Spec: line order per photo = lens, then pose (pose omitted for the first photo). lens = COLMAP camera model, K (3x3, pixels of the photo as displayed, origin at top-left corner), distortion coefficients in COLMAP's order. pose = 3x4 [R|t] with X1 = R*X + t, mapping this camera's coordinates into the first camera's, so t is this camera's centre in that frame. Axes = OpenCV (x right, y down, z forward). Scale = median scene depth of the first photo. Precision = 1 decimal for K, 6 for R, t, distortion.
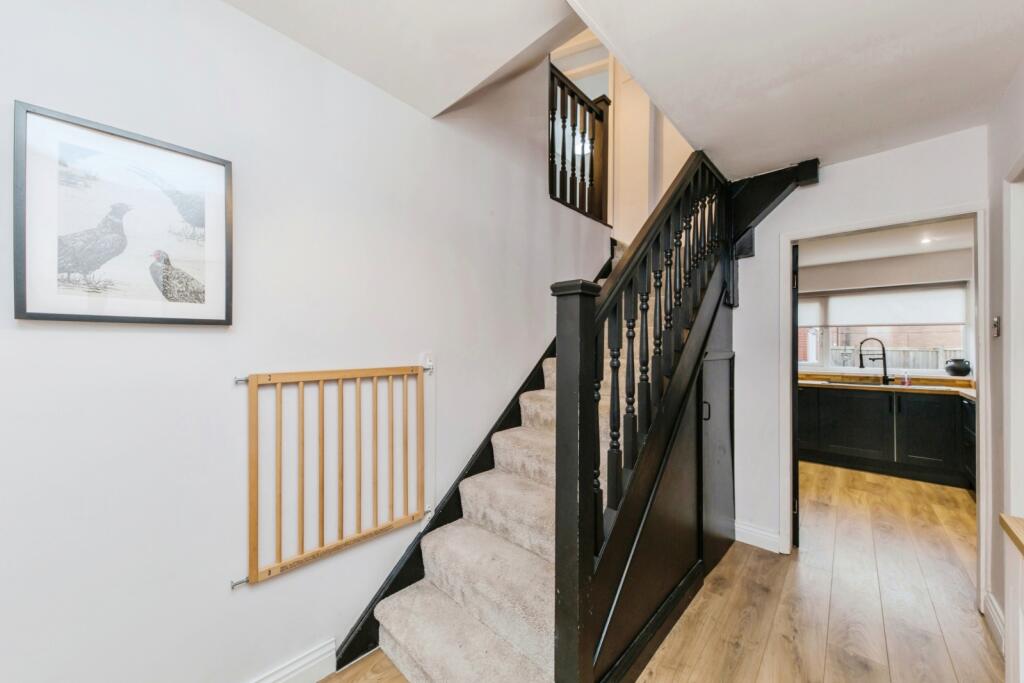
lens RADIAL K [[371.6, 0, 506.8], [0, 371.6, 347.0], [0, 0, 1]] dist [0.002464, 0.000153]
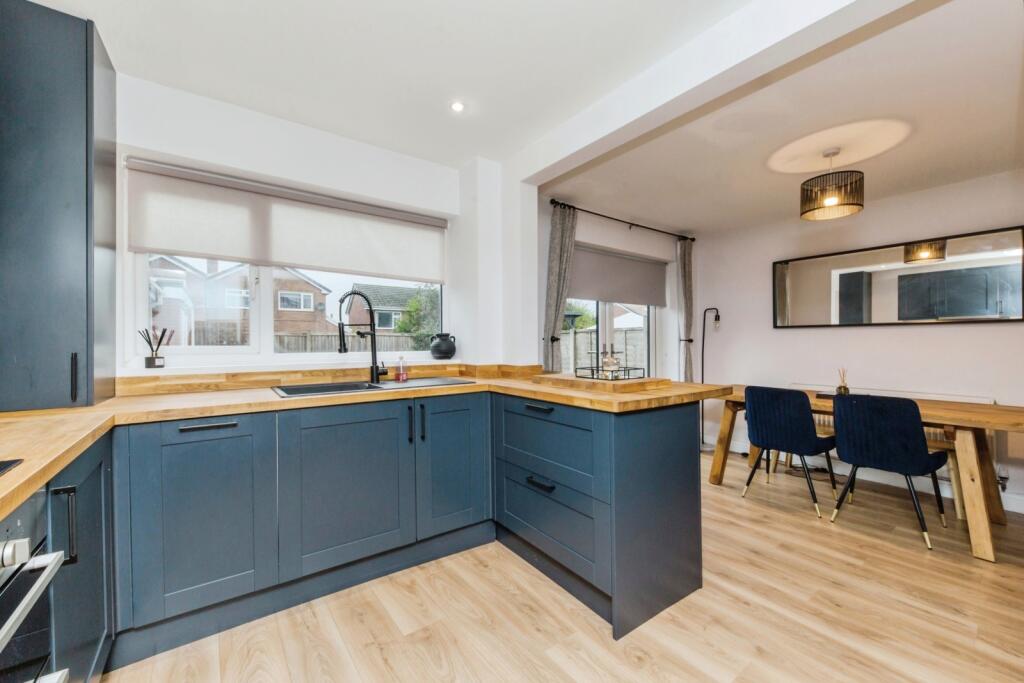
lens RADIAL K [[402.0, 0, 514.4], [0, 402.0, 344.3], [0, 0, 1]] dist [0.017530, -0.000331]
pose [[0.173636, -0.017523, 0.984654, 0.494314], [-0.000956, 0.999838, 0.017962, 0.036345], [-0.984810, -0.004061, 0.173591, 0.709089]]
